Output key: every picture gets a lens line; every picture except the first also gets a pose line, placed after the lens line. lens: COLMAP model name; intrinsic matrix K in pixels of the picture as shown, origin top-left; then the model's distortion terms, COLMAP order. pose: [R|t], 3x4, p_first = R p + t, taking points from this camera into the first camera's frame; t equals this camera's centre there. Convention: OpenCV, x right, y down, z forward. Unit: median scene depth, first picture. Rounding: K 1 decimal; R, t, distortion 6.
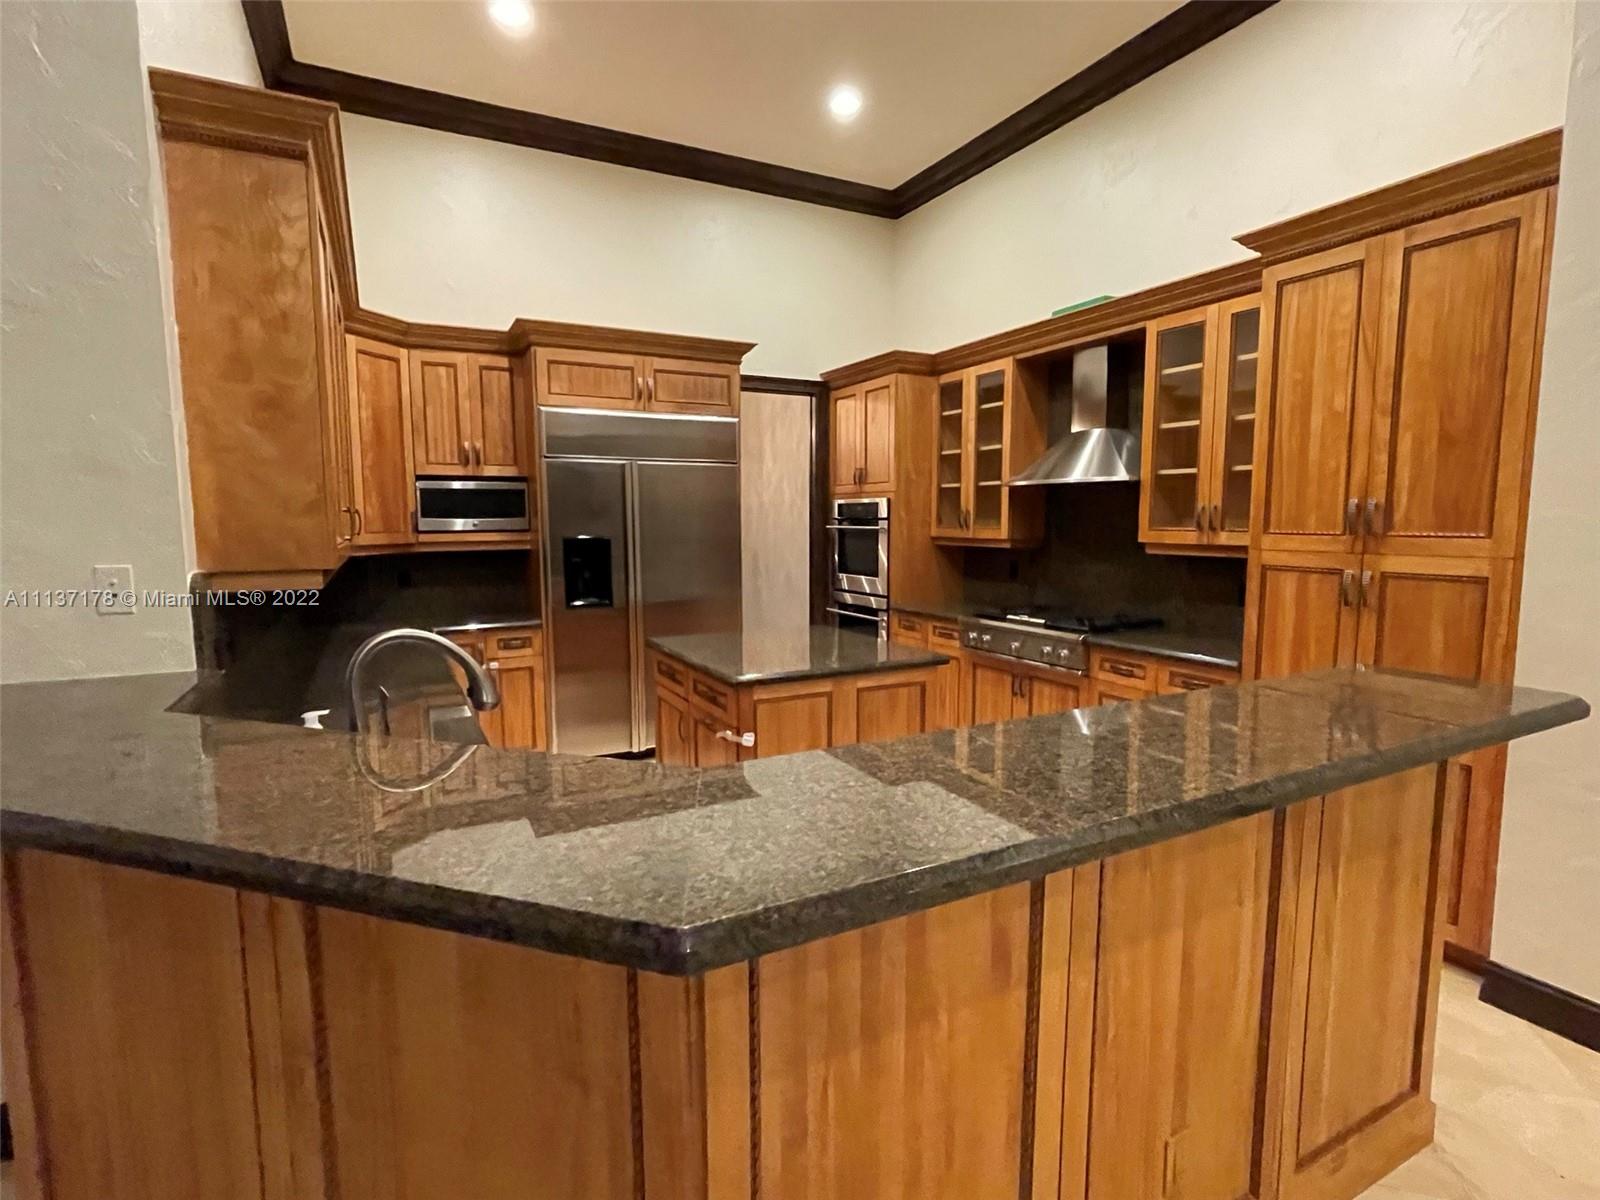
lens RADIAL K [[786.5, 0, 796.7], [0, 786.5, 605.9], [0, 0, 1]] dist [-0.002644, -0.000088]
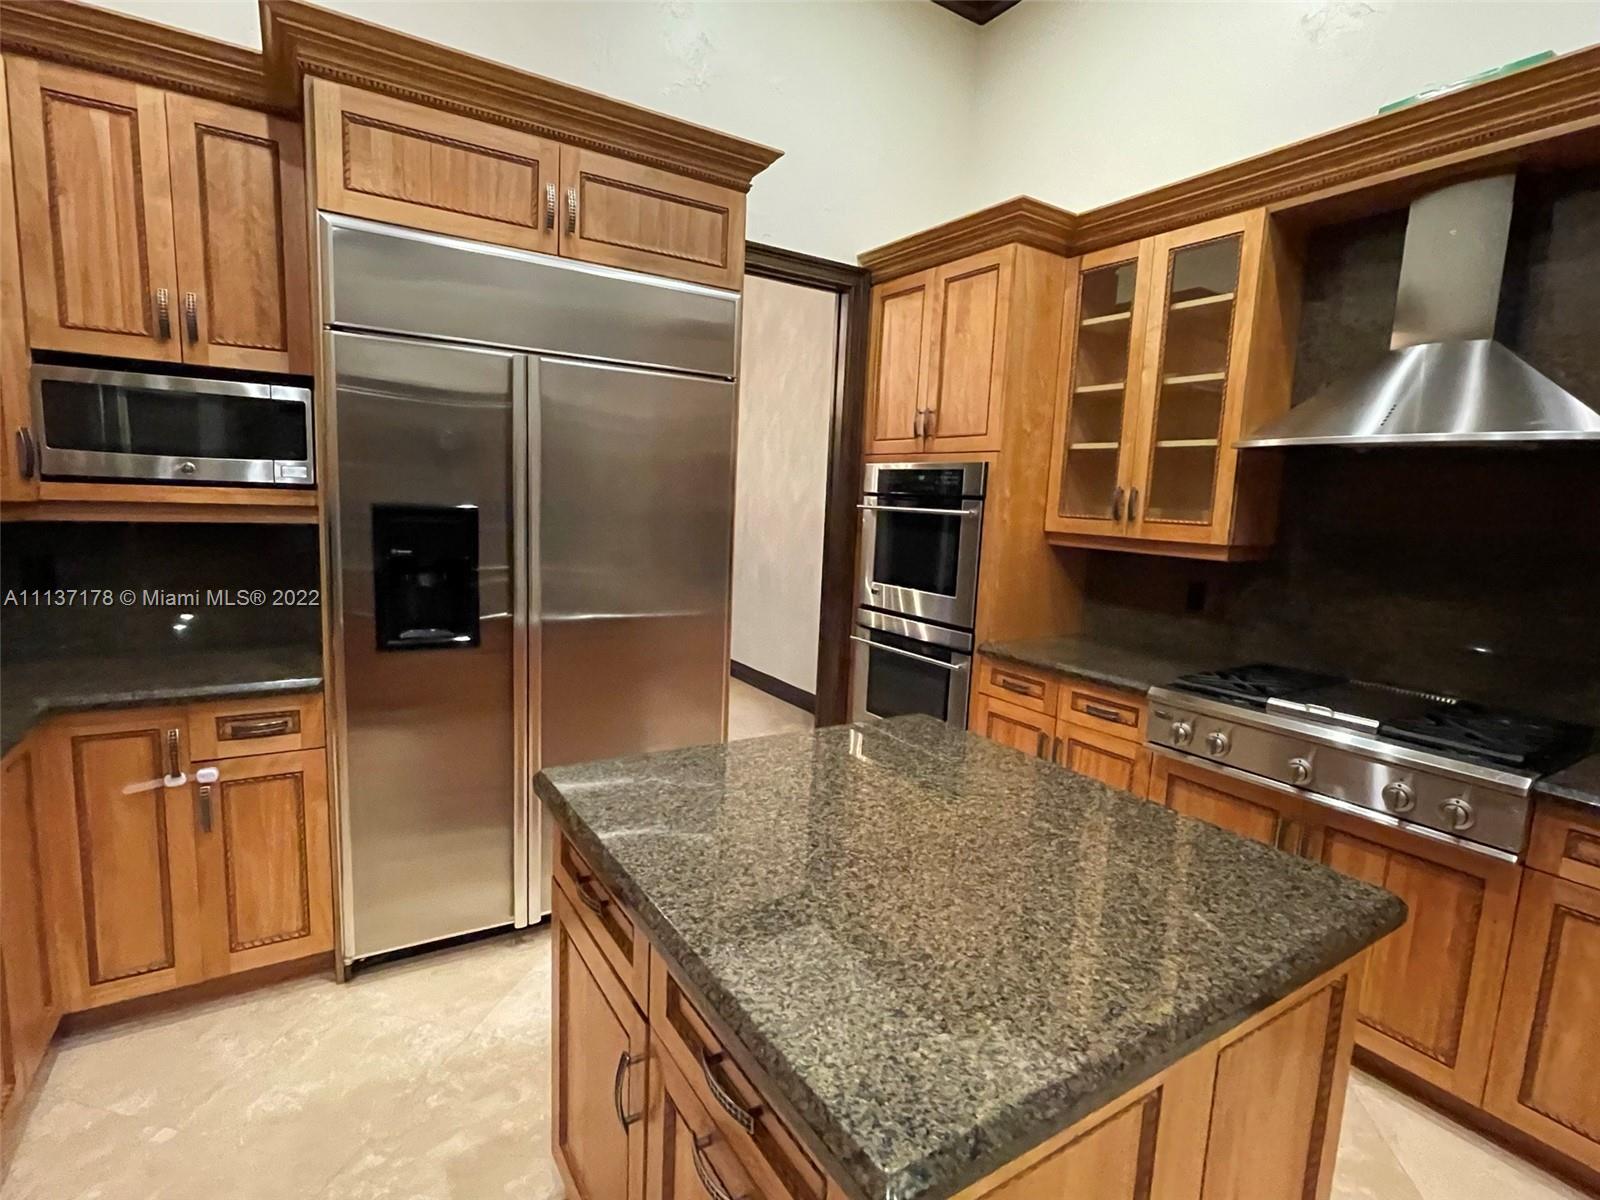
lens RADIAL K [[786.5, 0, 795.0], [0, 786.5, 599.5], [0, 0, 1]] dist [-0.002644, -0.000088]
pose [[0.995193, 0.036610, 0.090835, -0.085546], [-0.038678, 0.999029, 0.021114, -0.049874], [-0.089974, -0.024525, 0.995642, 0.505426]]
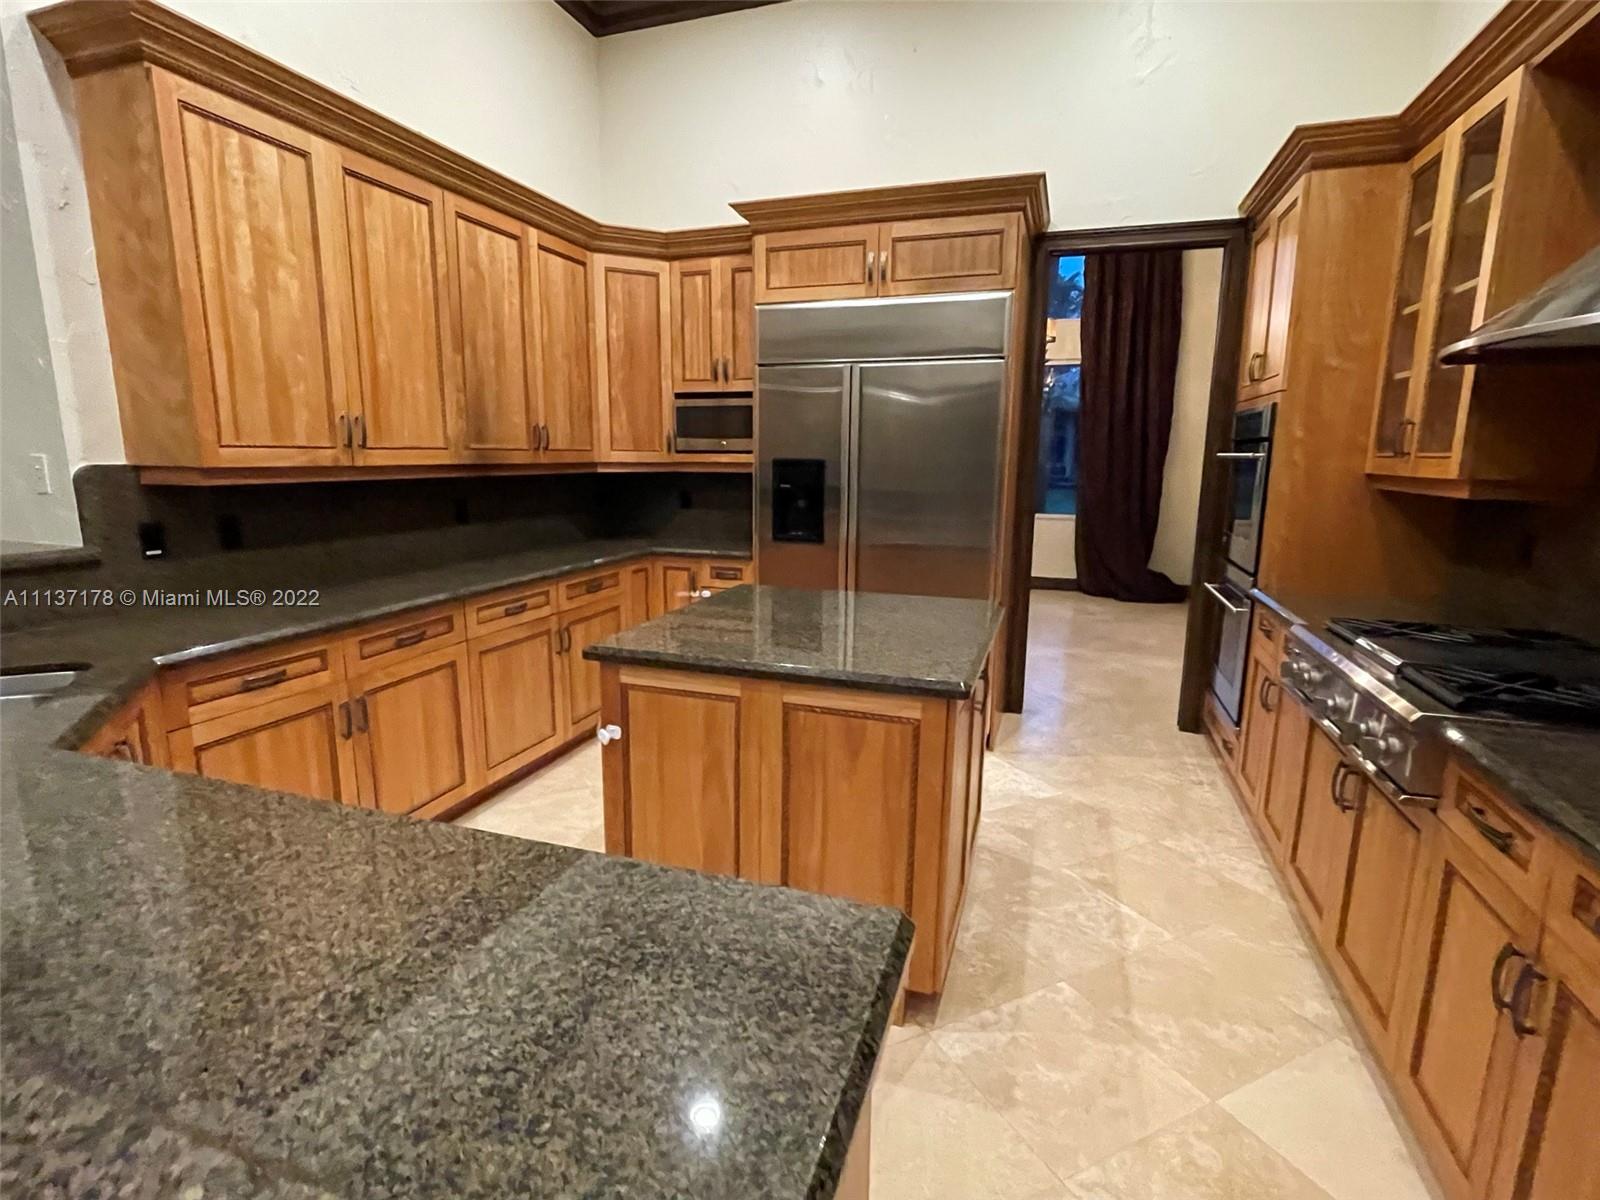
lens RADIAL K [[786.5, 0, 795.7], [0, 786.5, 602.1], [0, 0, 1]] dist [-0.002644, -0.000088]
pose [[0.692248, 0.144061, -0.707135, 0.355720], [-0.093339, 0.989515, 0.110214, -0.028764], [0.715598, -0.010292, 0.698436, 0.410361]]
